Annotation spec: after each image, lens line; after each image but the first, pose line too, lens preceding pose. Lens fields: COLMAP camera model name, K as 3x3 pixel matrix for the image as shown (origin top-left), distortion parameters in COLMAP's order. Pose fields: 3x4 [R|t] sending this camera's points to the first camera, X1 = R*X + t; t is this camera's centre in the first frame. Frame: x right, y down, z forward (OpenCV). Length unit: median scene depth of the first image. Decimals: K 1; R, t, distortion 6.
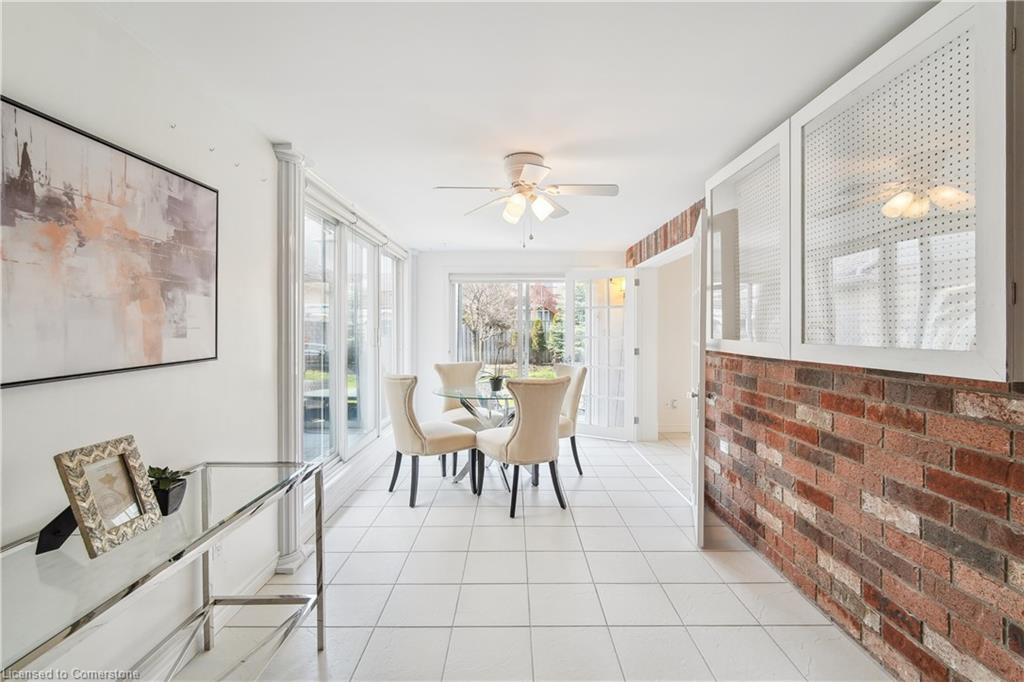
lens RADIAL K [[449.1, 0, 513.8], [0, 449.1, 333.2], [0, 0, 1]] dist [-0.015109, 0.003504]
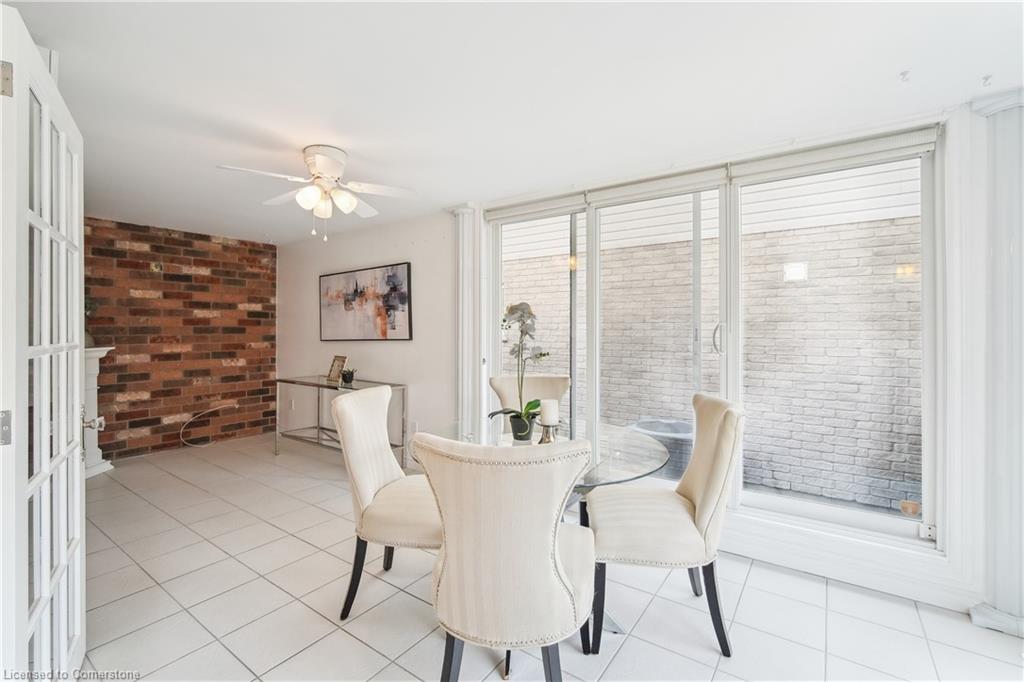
lens RADIAL K [[449.1, 0, 511.6], [0, 449.1, 331.4], [0, 0, 1]] dist [-0.015109, 0.003504]
pose [[-0.577108, -0.000457, -0.816668, 0.993432], [-0.012123, 0.999894, 0.008008, -0.008528], [0.816578, 0.014522, -0.577053, 3.204559]]
